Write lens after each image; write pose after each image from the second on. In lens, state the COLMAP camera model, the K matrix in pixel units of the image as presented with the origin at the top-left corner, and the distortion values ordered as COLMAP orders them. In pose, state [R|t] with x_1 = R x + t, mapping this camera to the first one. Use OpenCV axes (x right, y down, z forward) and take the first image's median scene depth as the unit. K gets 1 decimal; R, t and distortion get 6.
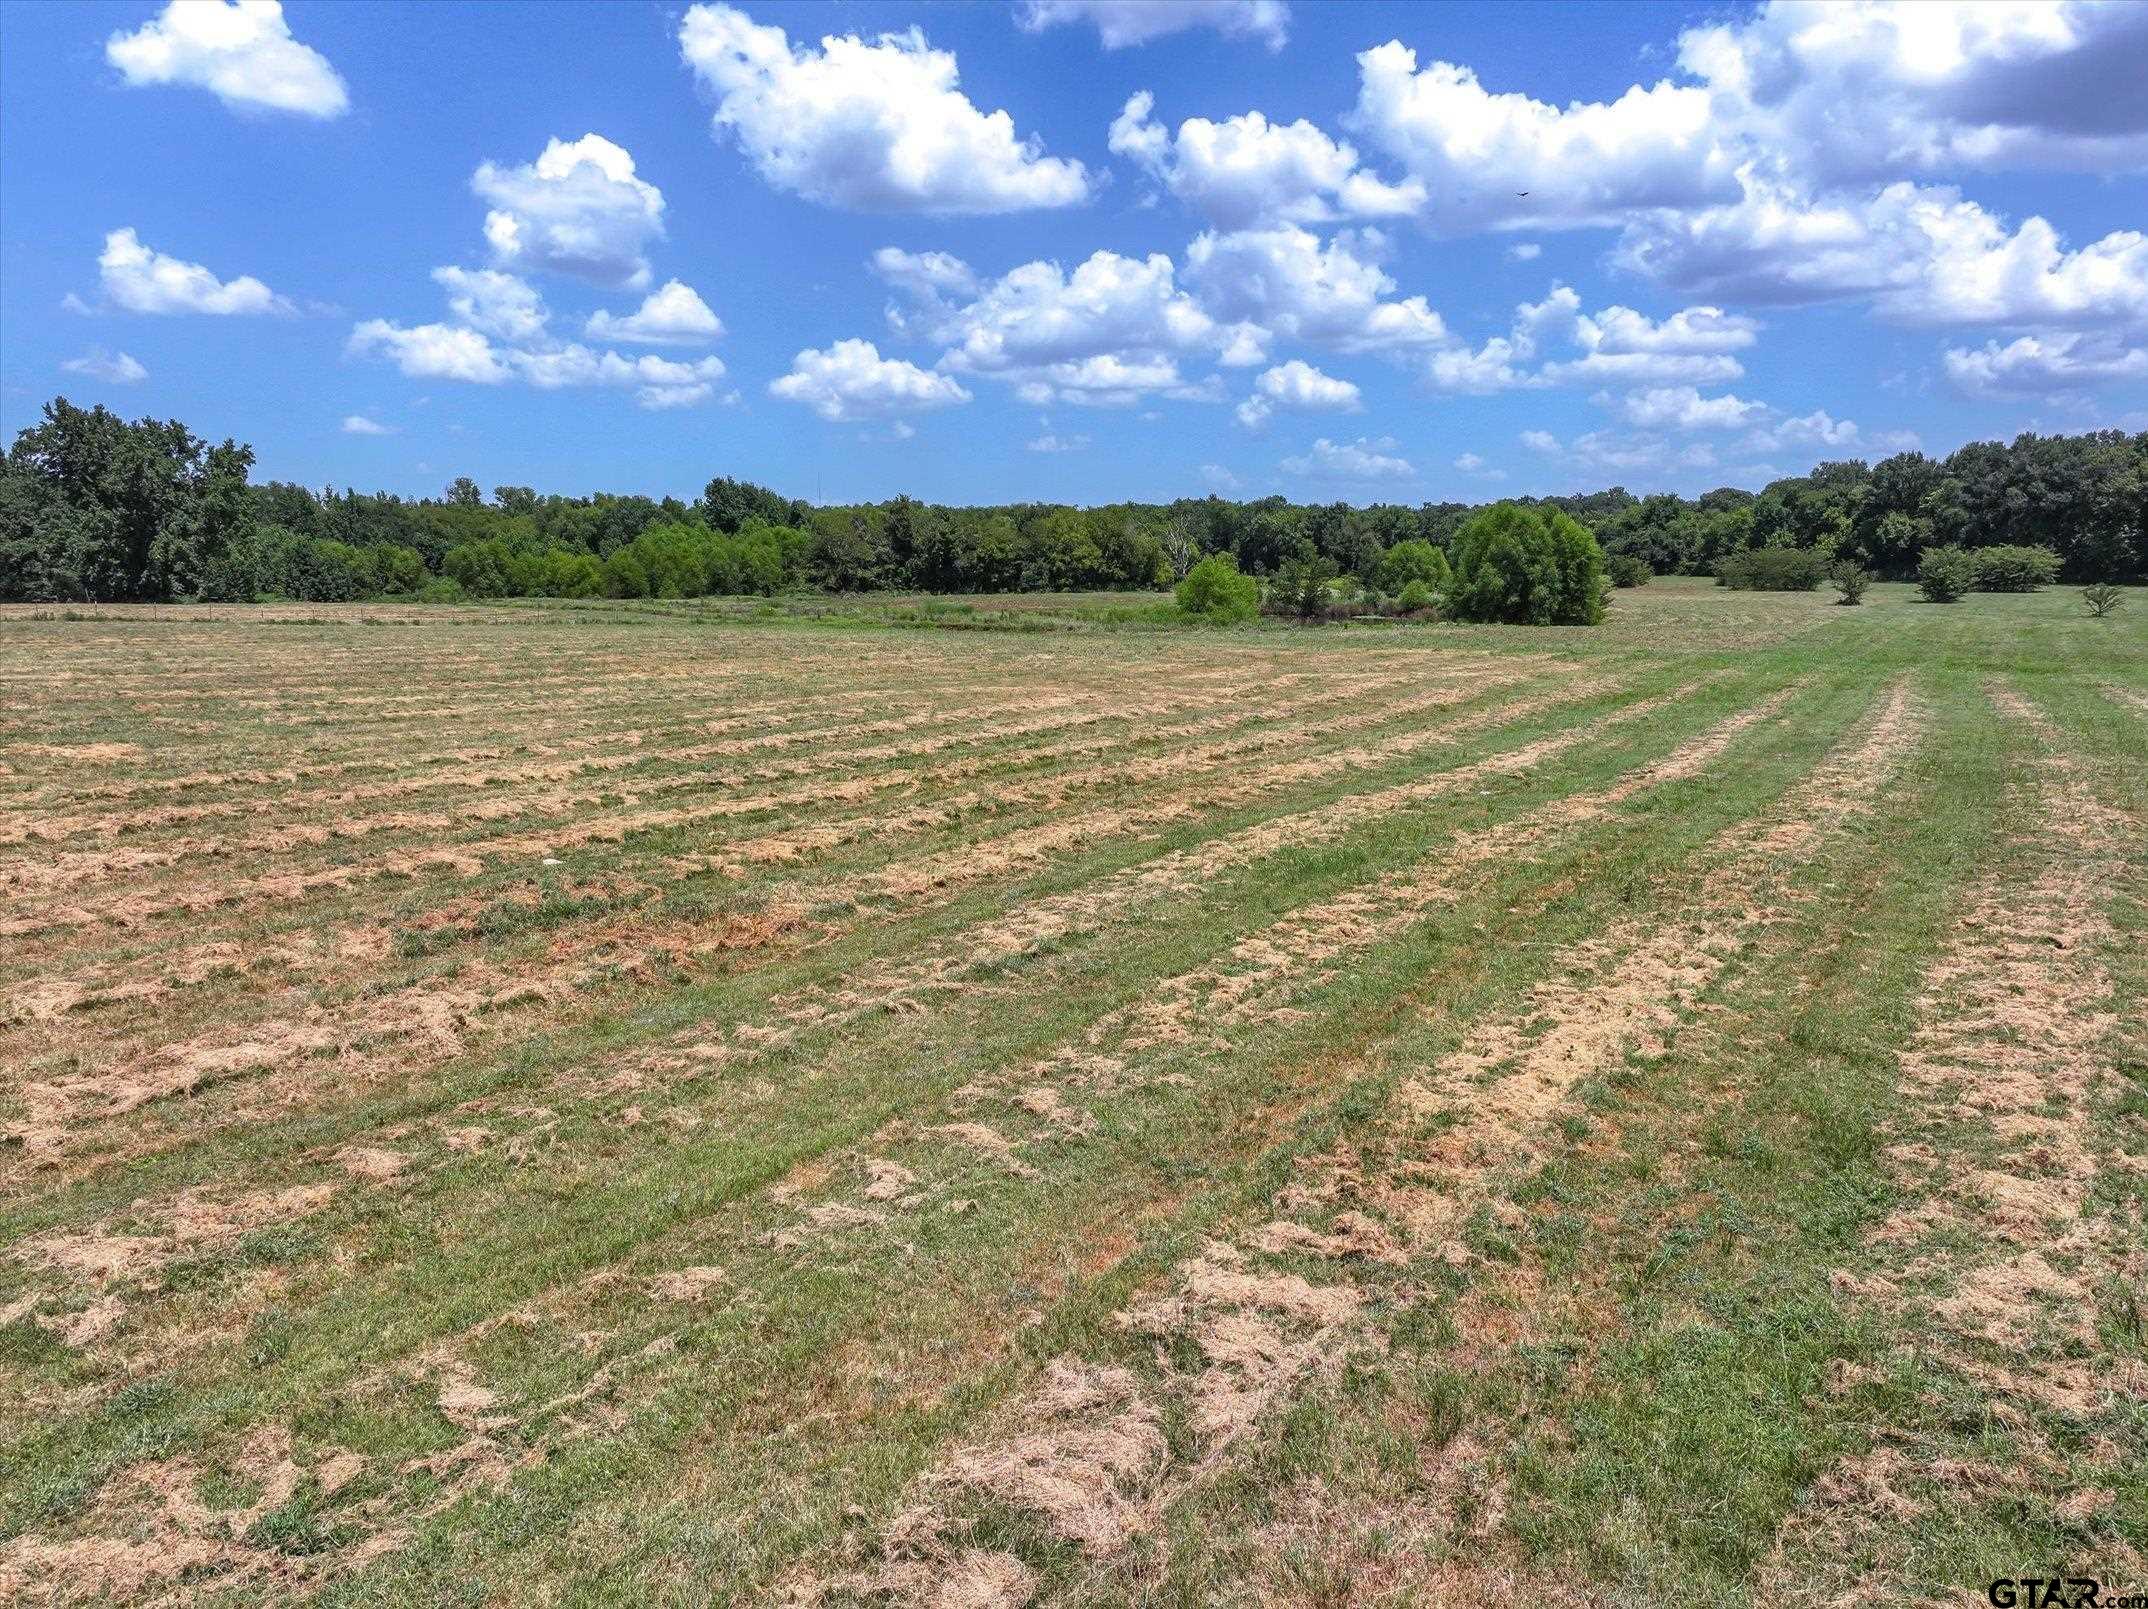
lens RADIAL K [[1524.1, 0, 1087.1], [0, 1524.1, 805.0], [0, 0, 1]] dist [-0.004051, 0.021790]
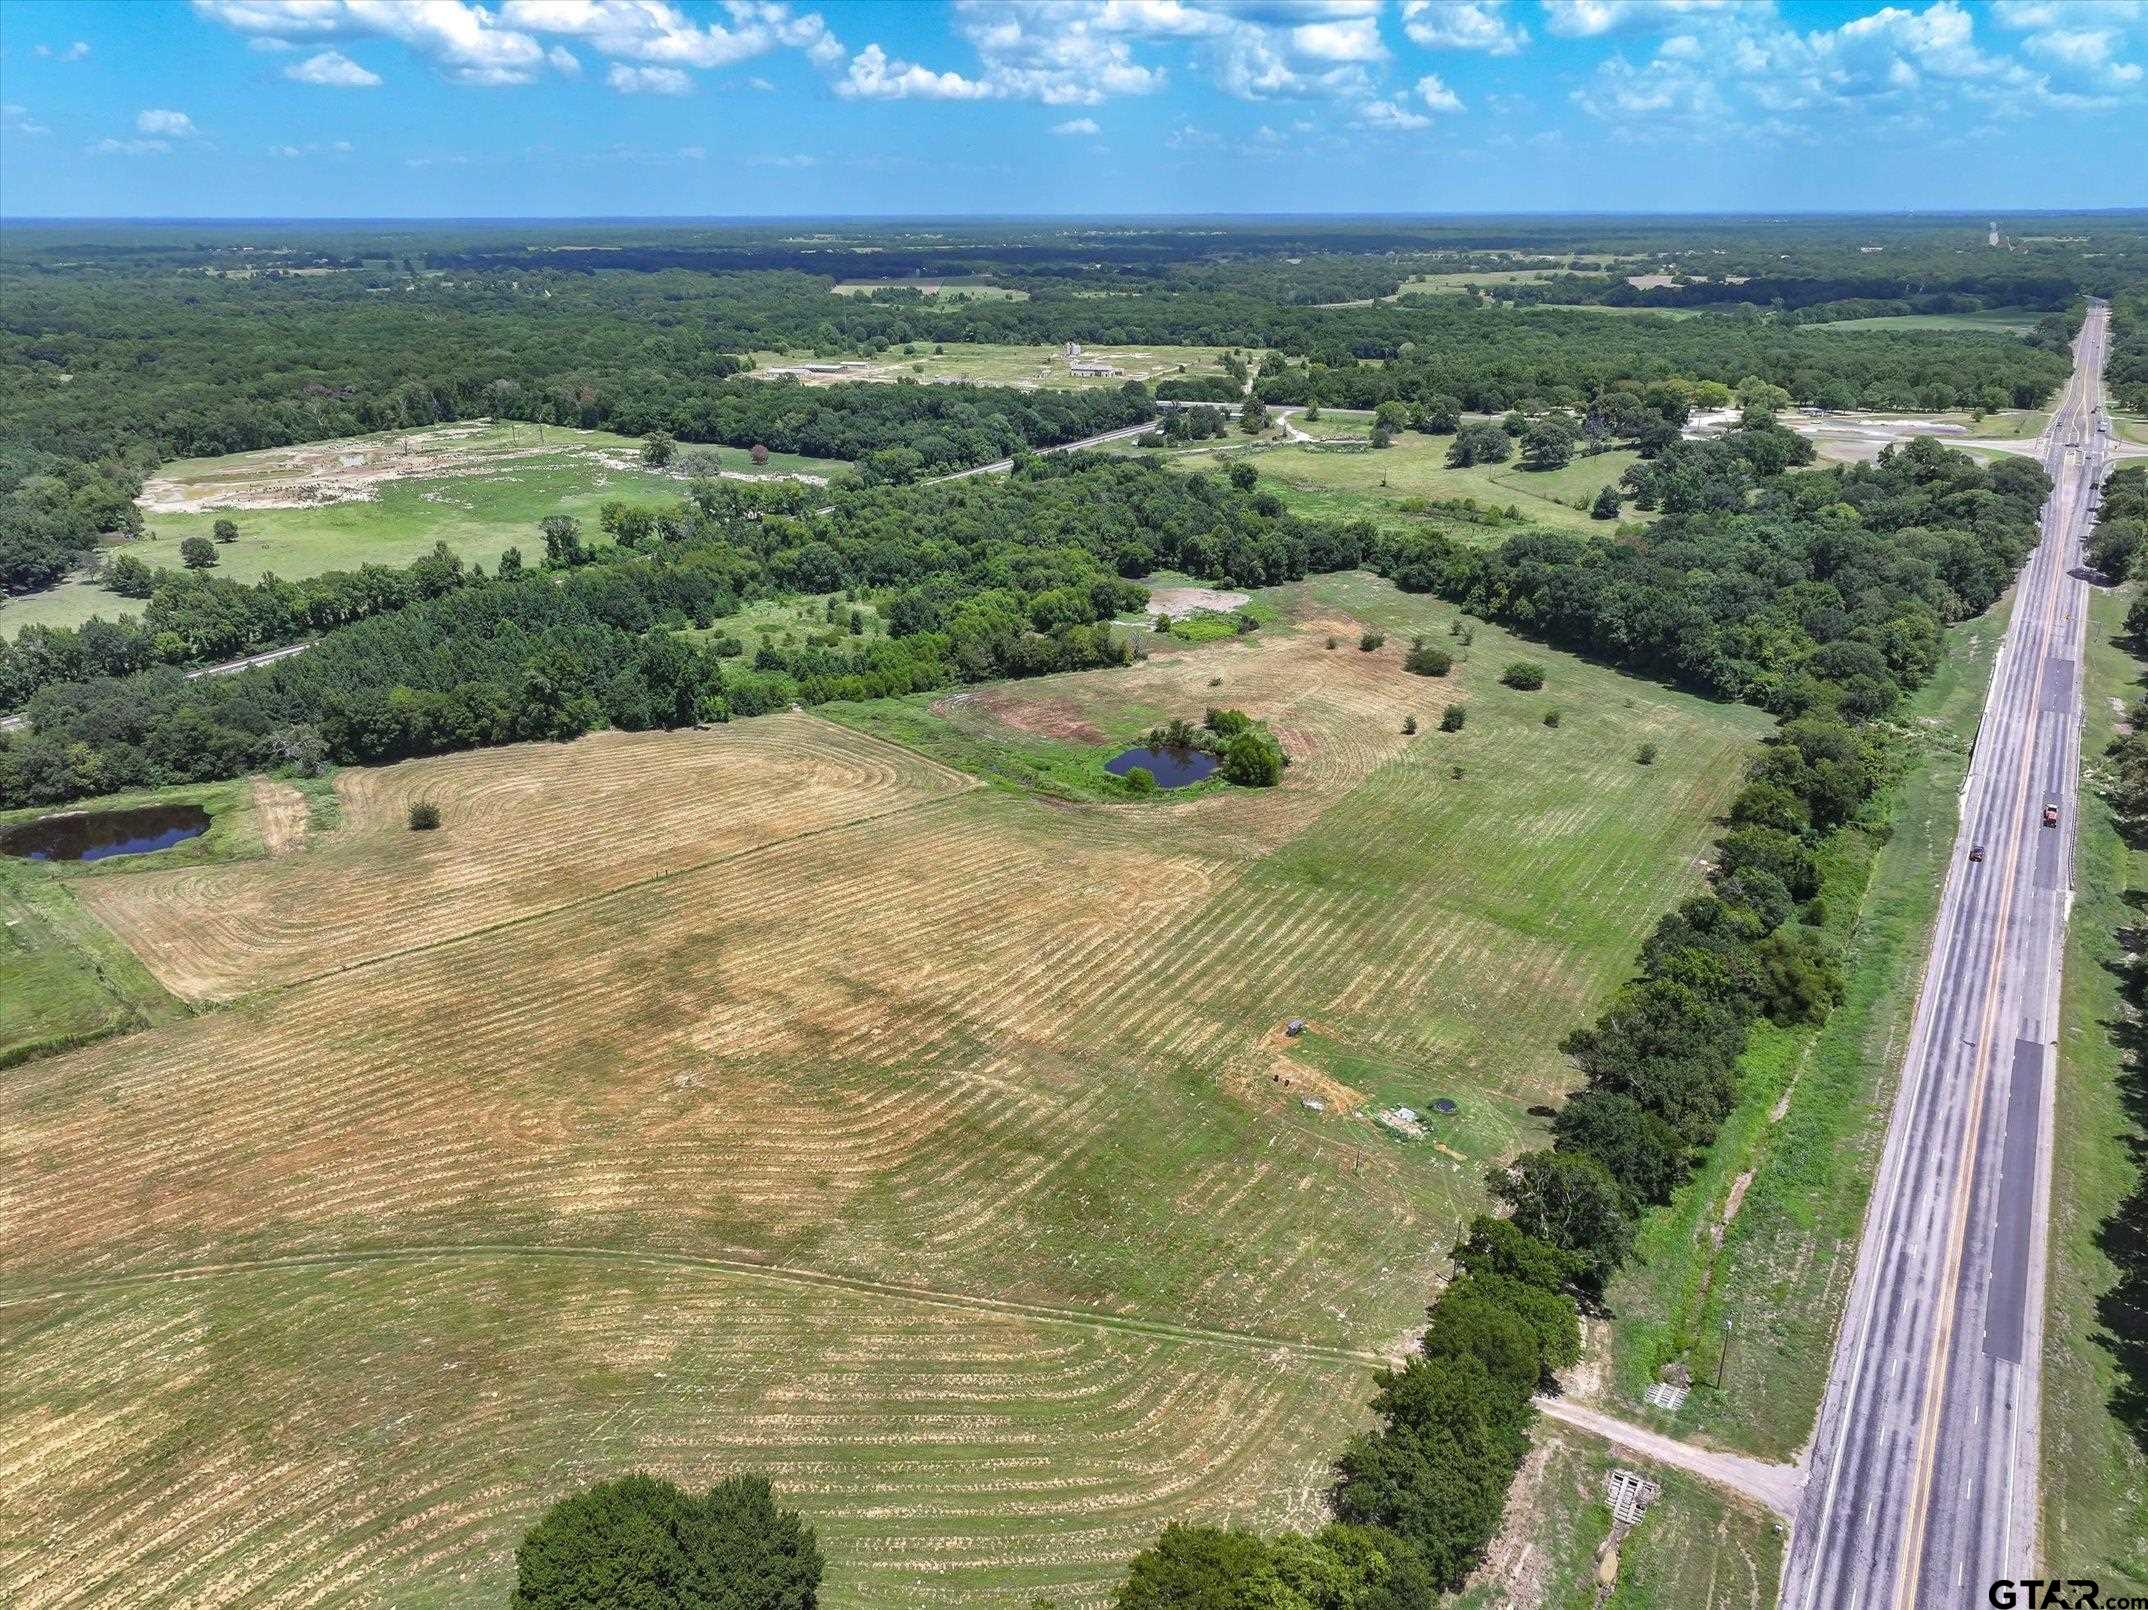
lens RADIAL K [[1524.1, 0, 1102.9], [0, 1524.1, 854.8], [0, 0, 1]] dist [-0.004051, 0.021790]
pose [[0.999801, -0.003277, 0.019671, -0.018344], [-0.001494, 0.971328, 0.237738, -0.303295], [-0.019886, -0.237720, 0.971130, -0.804699]]
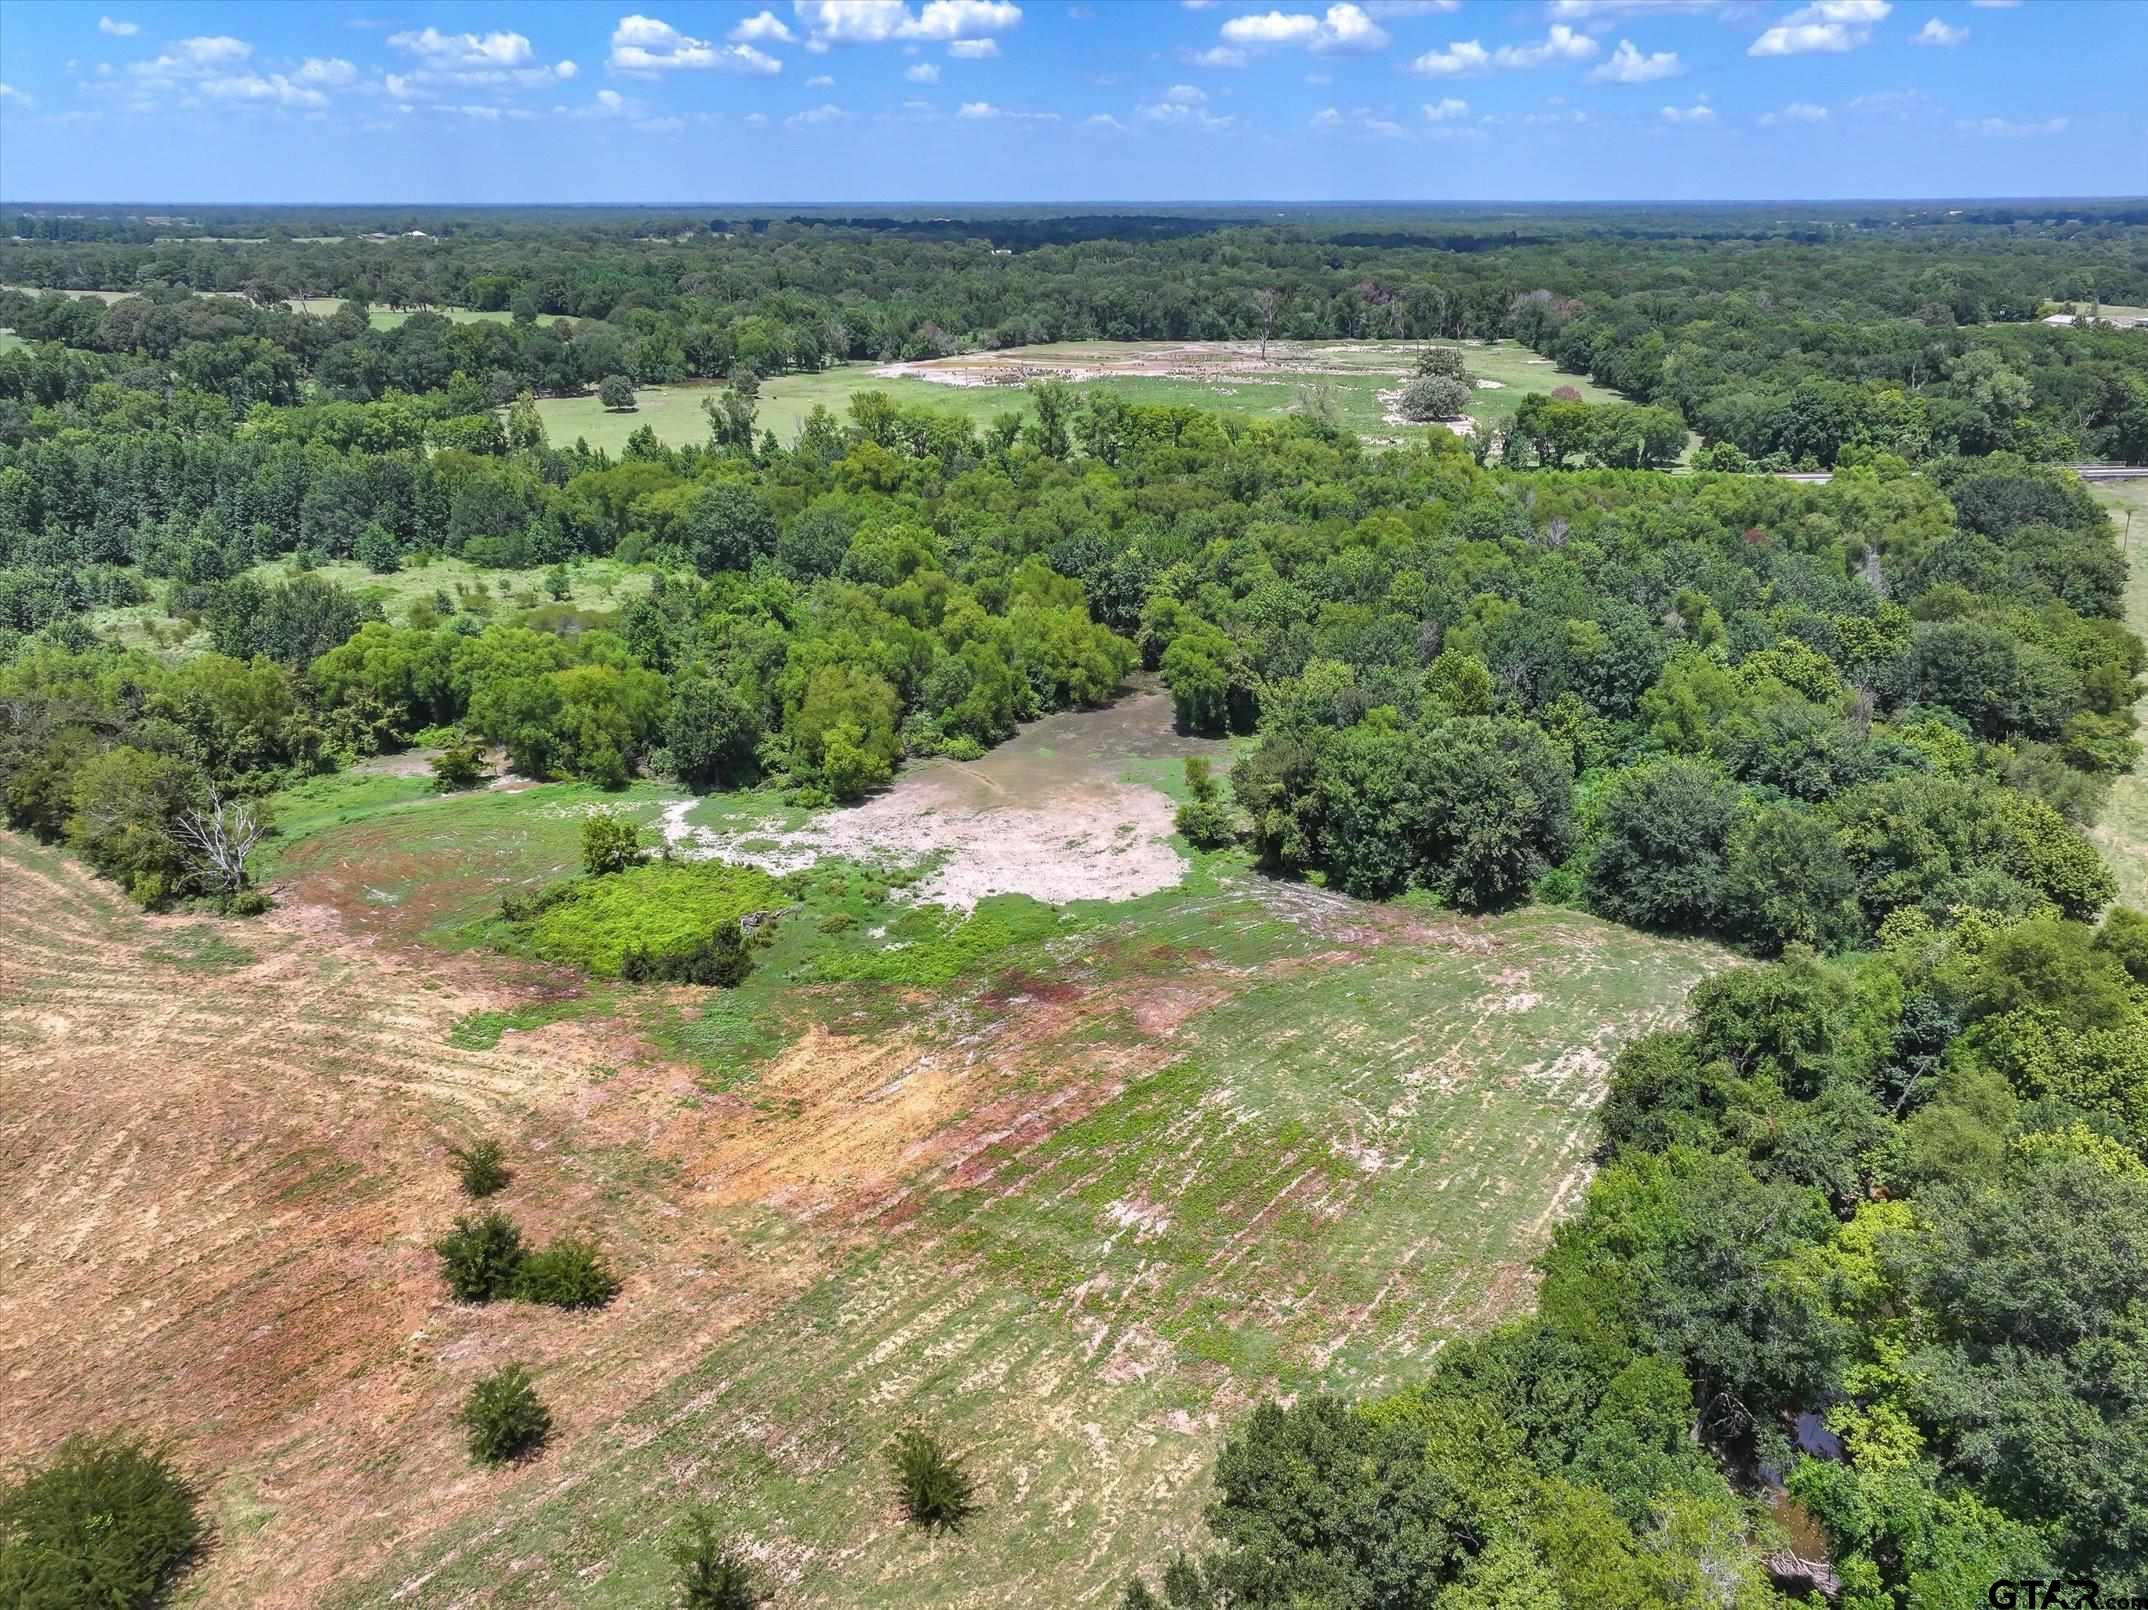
lens RADIAL K [[1524.1, 0, 1082.4], [0, 1524.1, 797.6], [0, 0, 1]] dist [-0.004051, 0.021790]
pose [[0.510515, 0.318103, -0.798865, 0.620937], [-0.140476, 0.947427, 0.287488, -0.350492], [0.848317, -0.034545, 0.528361, 0.804707]]
